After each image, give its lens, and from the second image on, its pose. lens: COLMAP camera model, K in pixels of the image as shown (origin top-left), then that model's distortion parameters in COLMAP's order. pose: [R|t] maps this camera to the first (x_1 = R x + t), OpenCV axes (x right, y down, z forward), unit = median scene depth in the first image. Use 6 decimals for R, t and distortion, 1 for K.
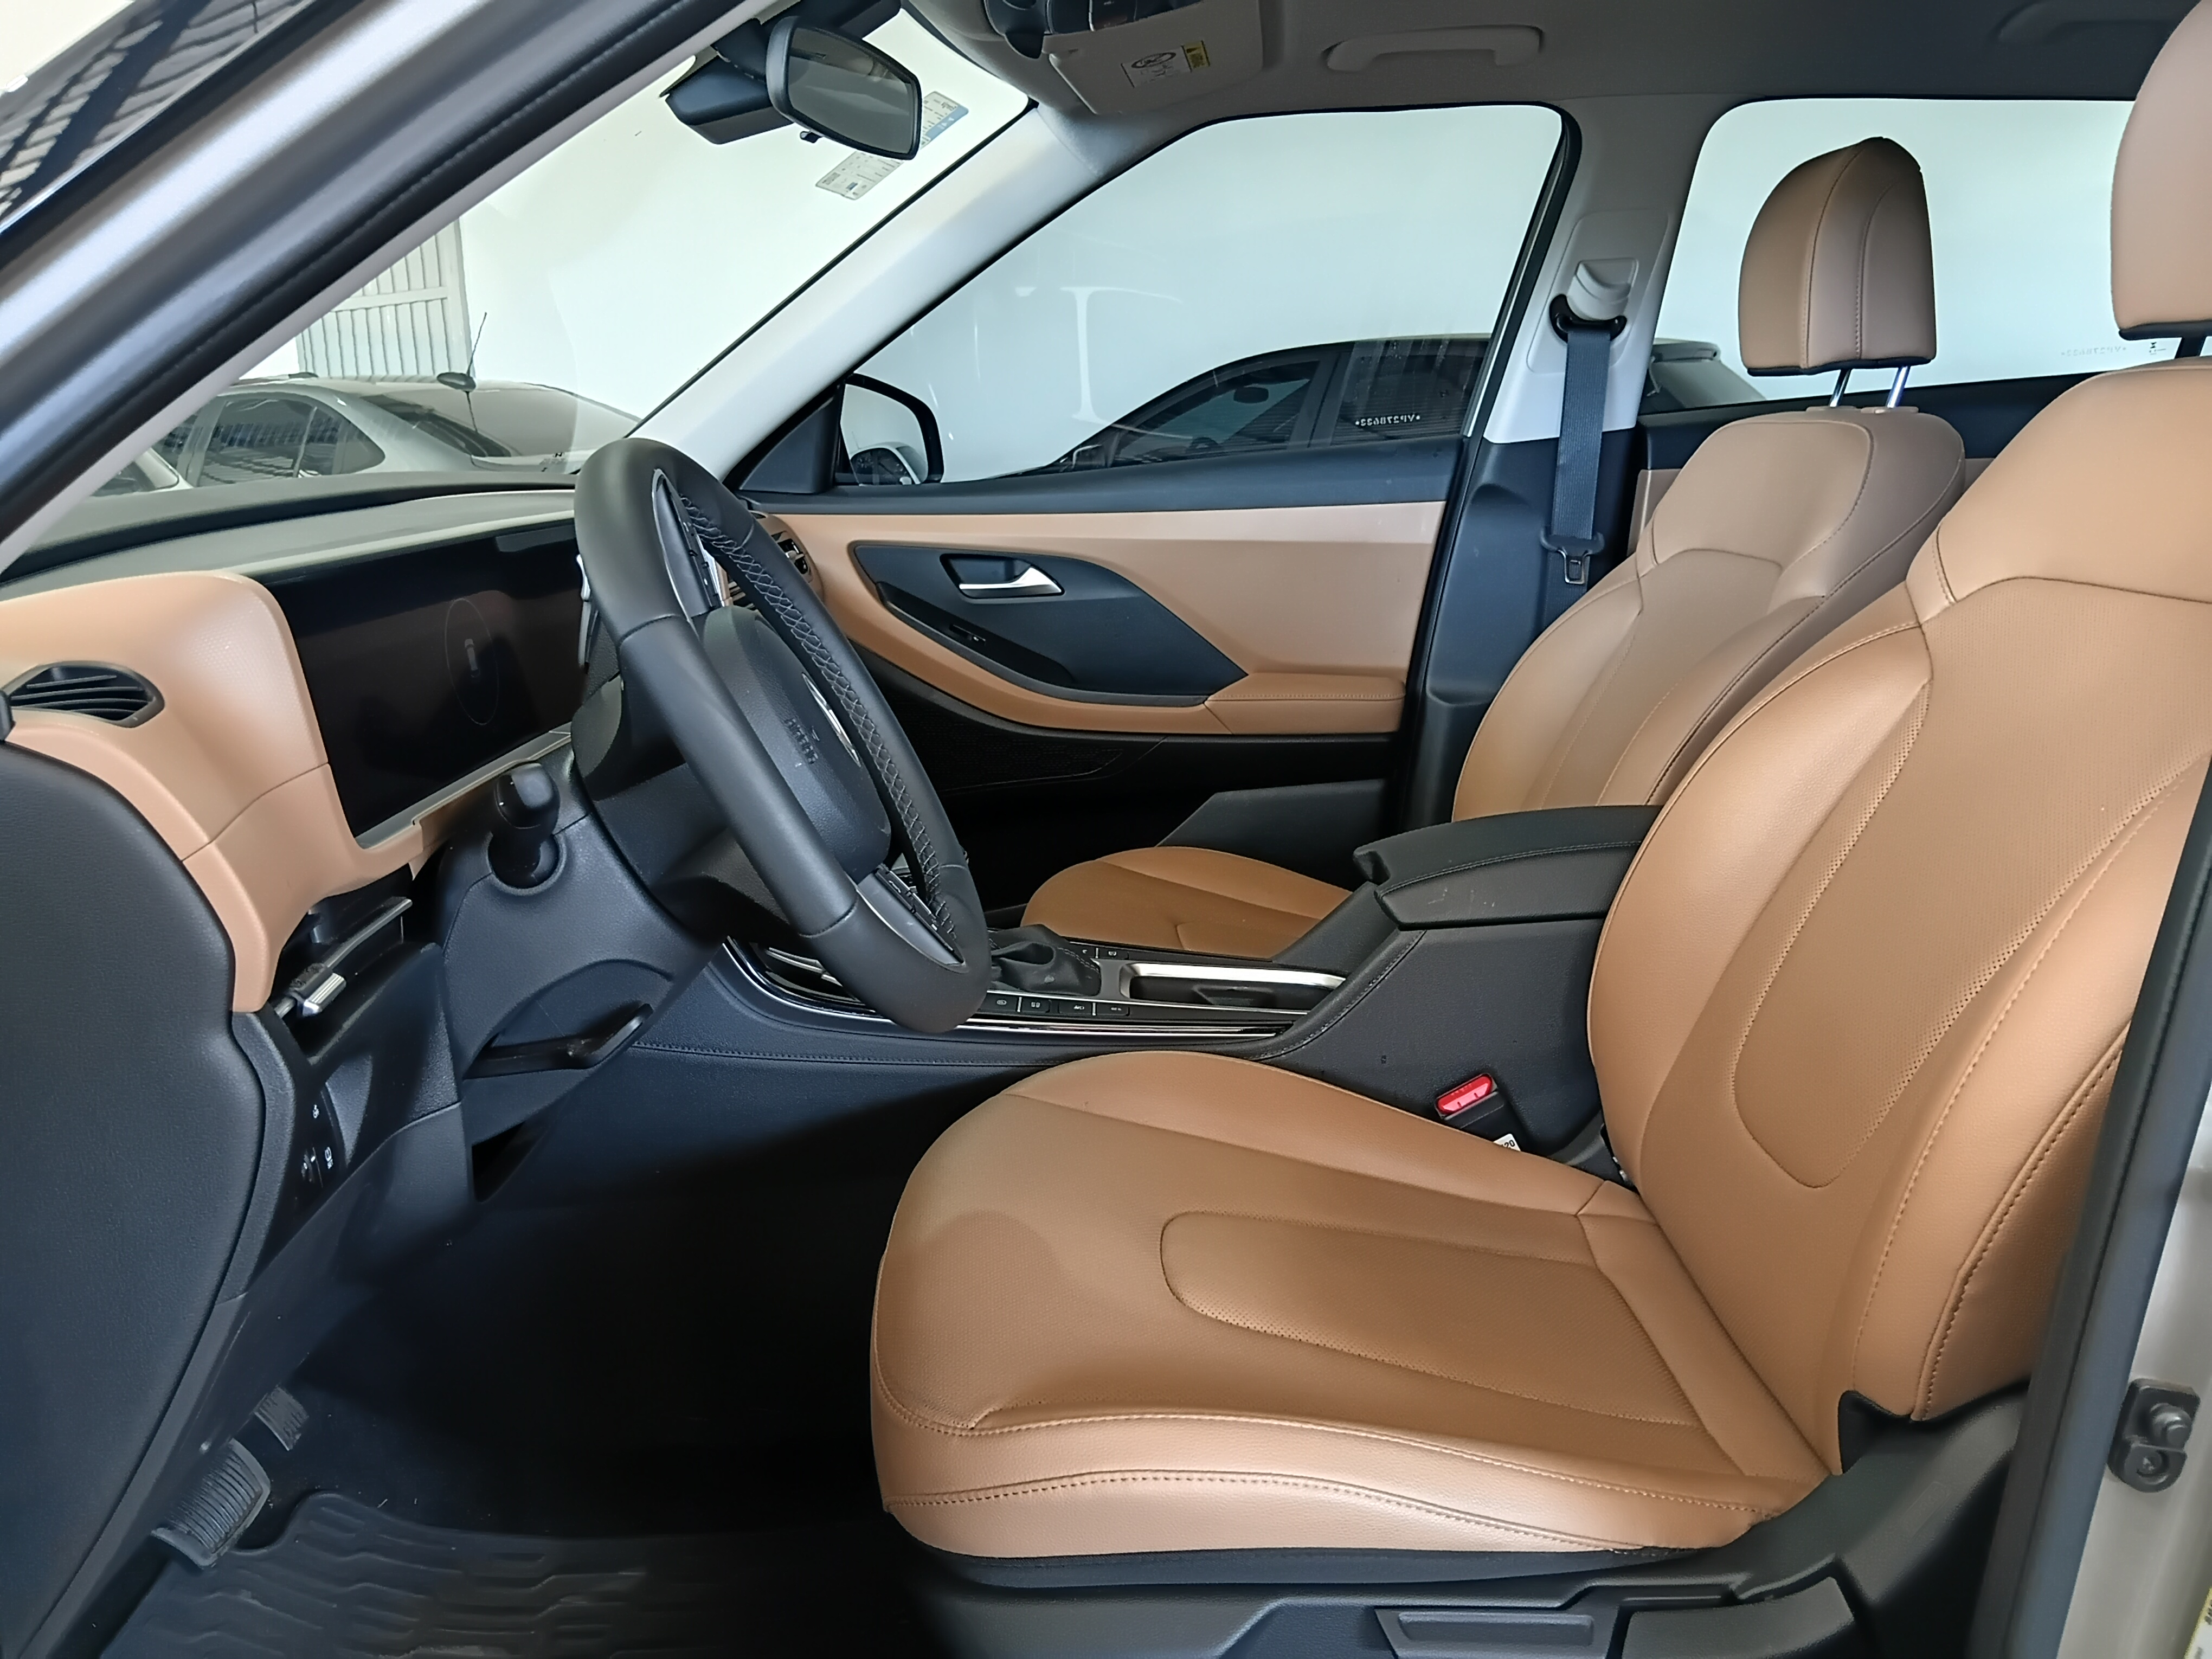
lens RADIAL K [[1687.8, 0, 1106.0], [0, 1687.8, 829.5], [0, 0, 1]] dist [-0.049453, -0.001358]
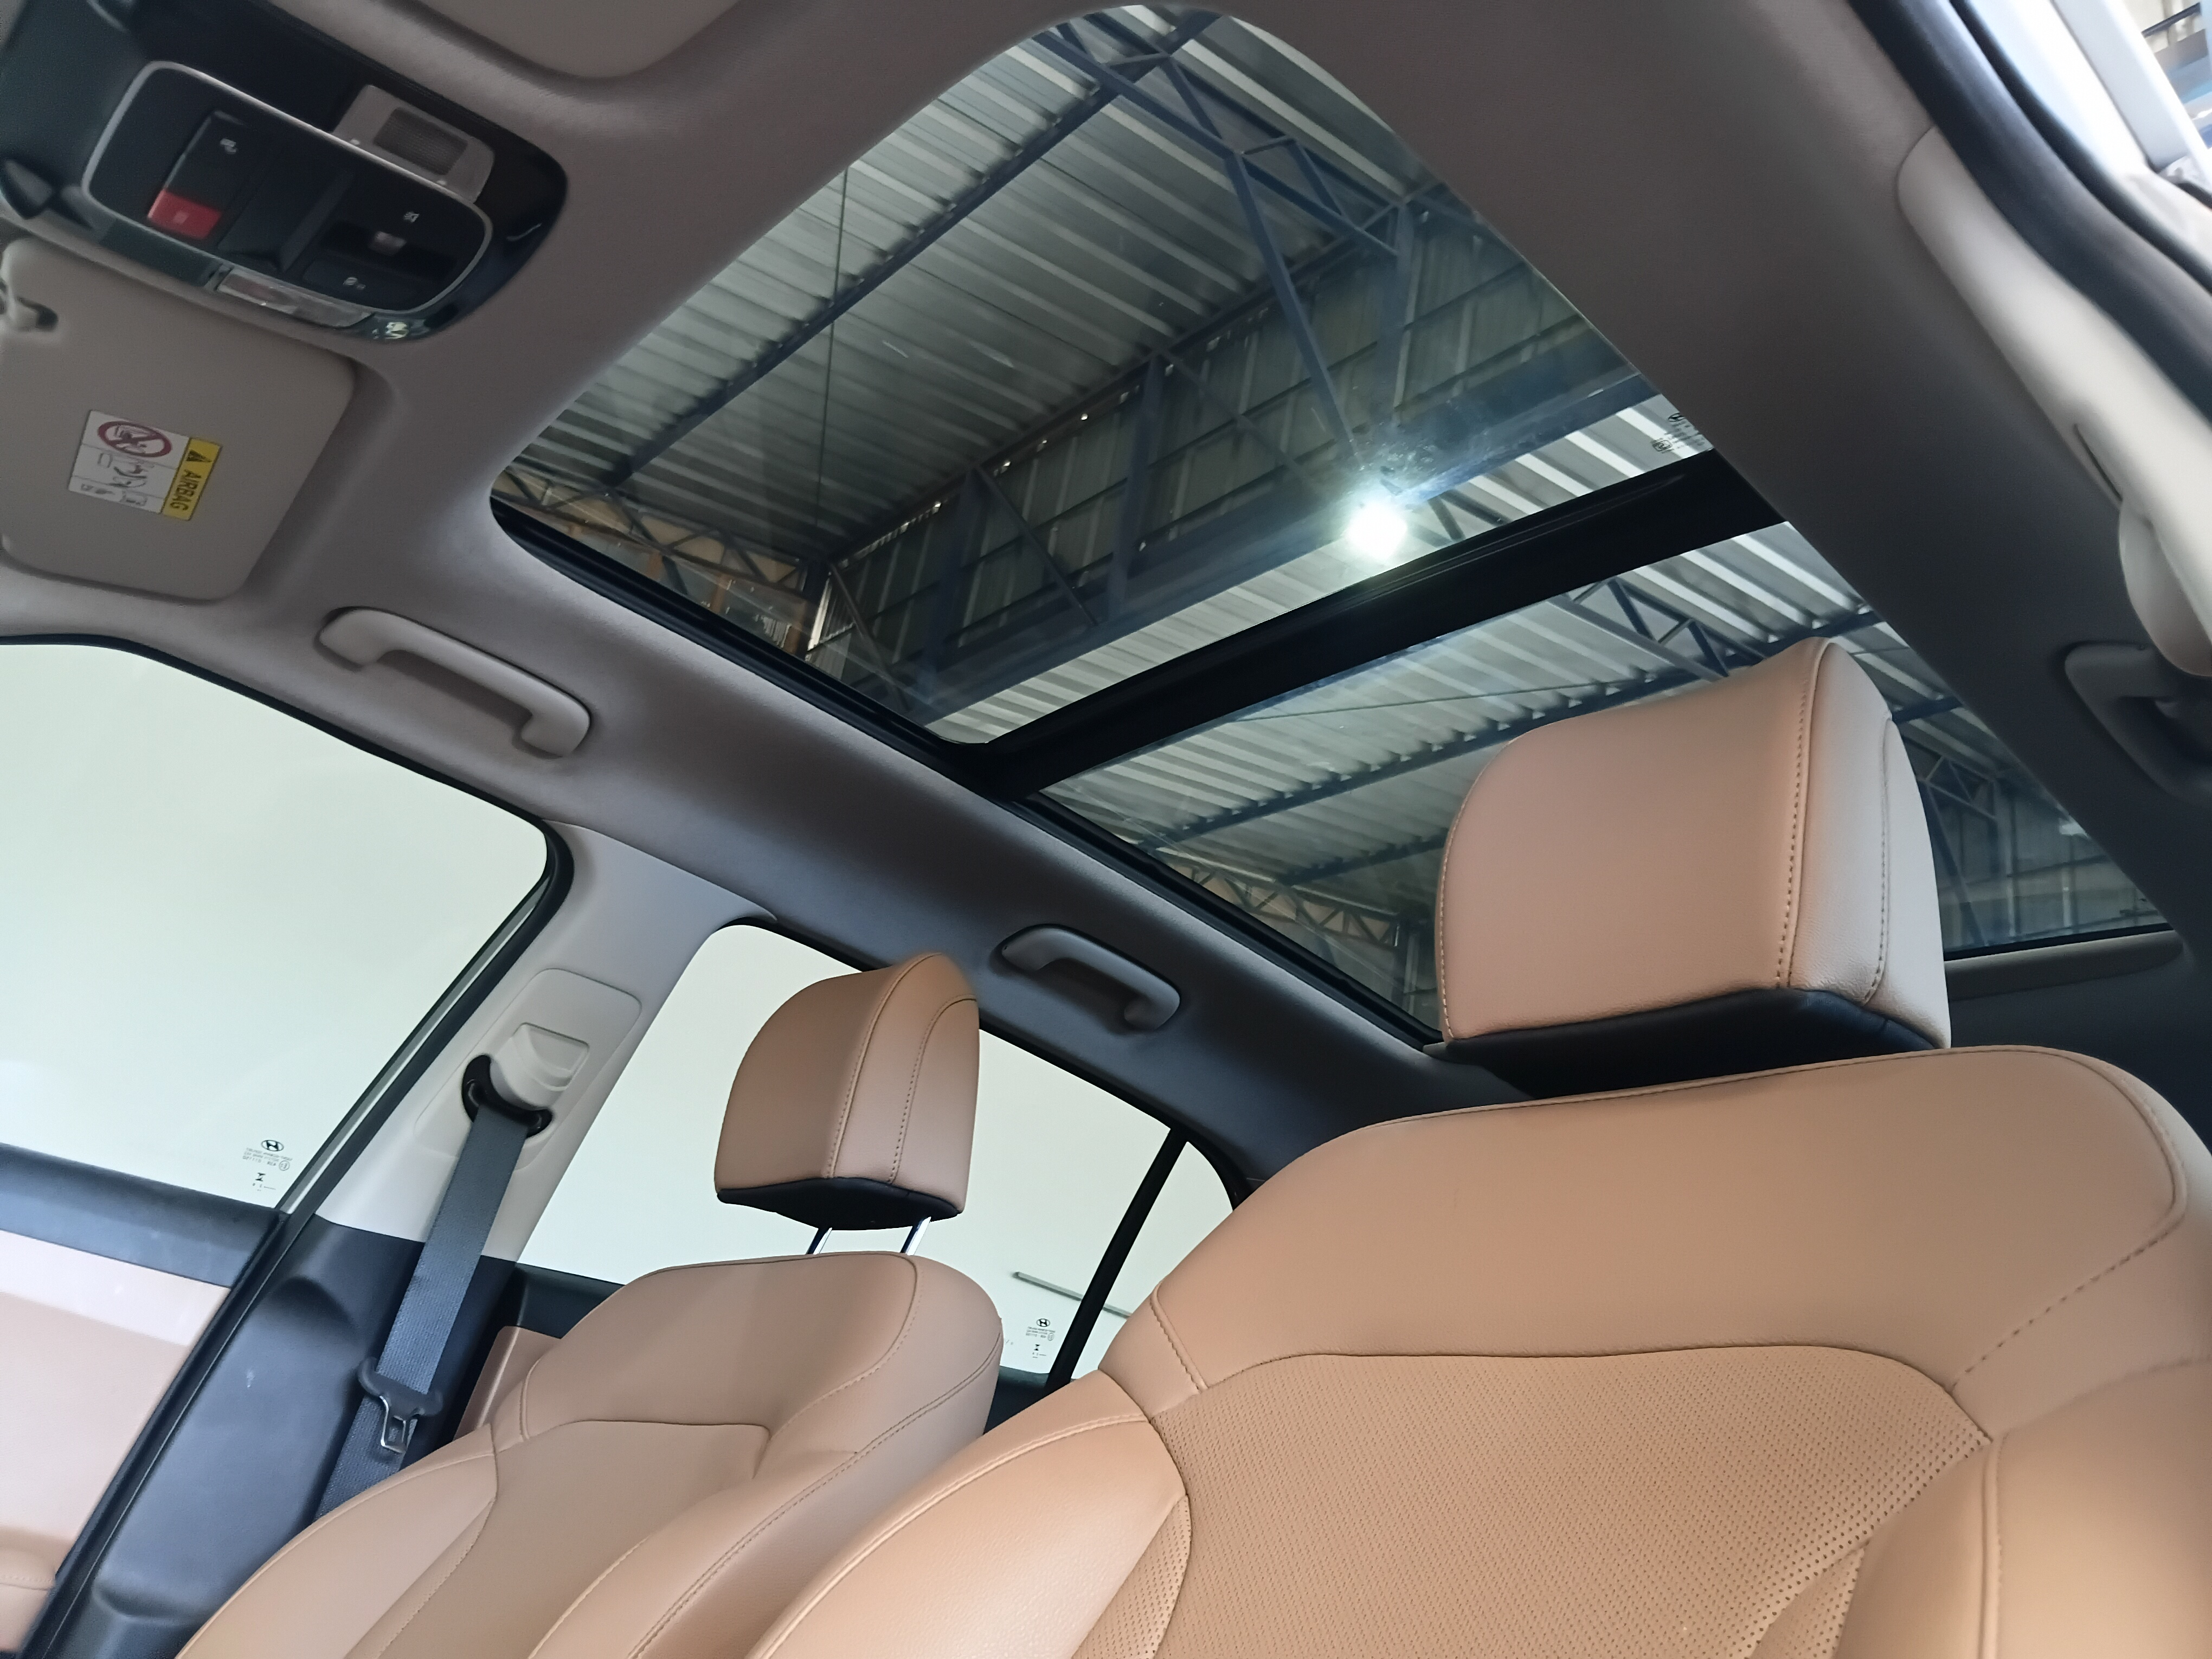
lens RADIAL K [[1687.8, 0, 1106.0], [0, 1687.8, 829.5], [0, 0, 1]] dist [-0.049453, -0.001358]
pose [[0.706934, 0.438075, 0.555278, 0.002689], [-0.014786, 0.794073, -0.607642, 0.055408], [-0.707124, 0.421353, 0.567835, 0.310793]]
